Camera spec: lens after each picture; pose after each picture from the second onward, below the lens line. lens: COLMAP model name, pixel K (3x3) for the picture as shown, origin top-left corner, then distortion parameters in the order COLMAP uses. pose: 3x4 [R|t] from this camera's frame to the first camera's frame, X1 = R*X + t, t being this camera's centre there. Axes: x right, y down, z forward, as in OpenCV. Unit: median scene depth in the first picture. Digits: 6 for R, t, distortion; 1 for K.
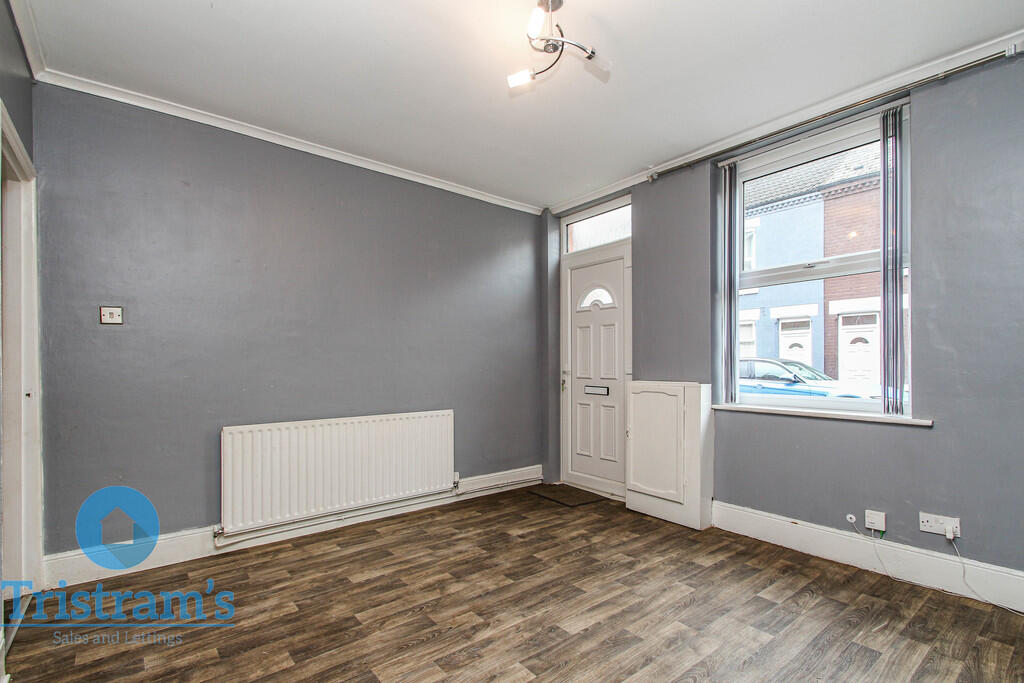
lens RADIAL K [[476.5, 0, 514.1], [0, 476.5, 360.1], [0, 0, 1]] dist [0.039035, -0.025414]
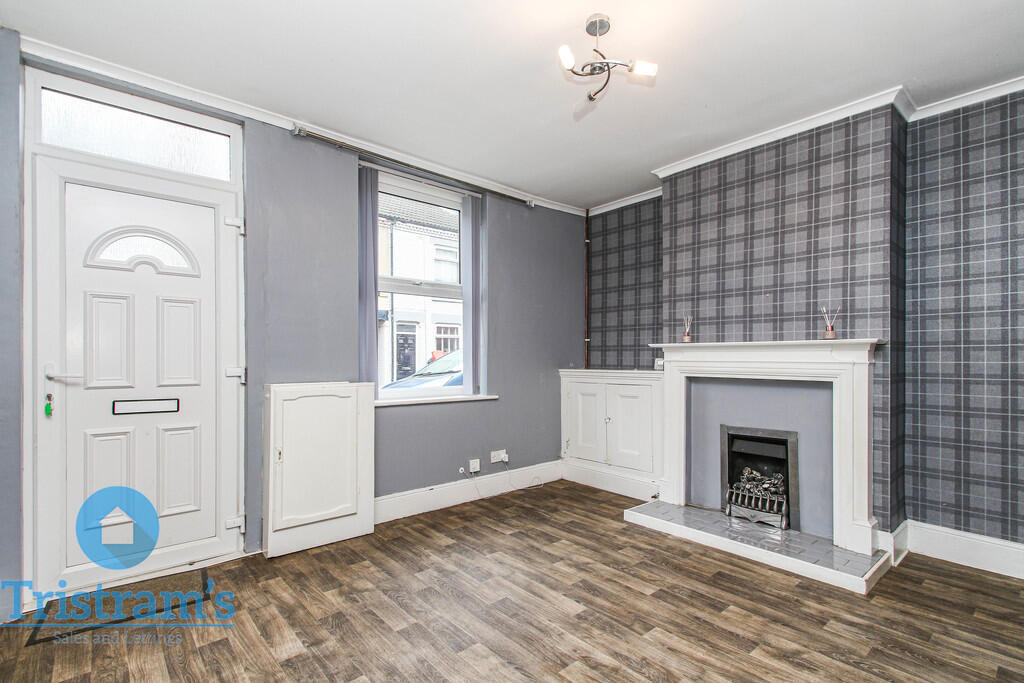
lens RADIAL K [[476.5, 0, 514.1], [0, 476.5, 360.1], [0, 0, 1]] dist [0.039035, -0.025414]
pose [[-0.042630, 0.006628, 0.999069, -0.695223], [-0.004711, 0.999966, -0.006834, 0.010247], [-0.999080, -0.004998, -0.042597, 0.873164]]
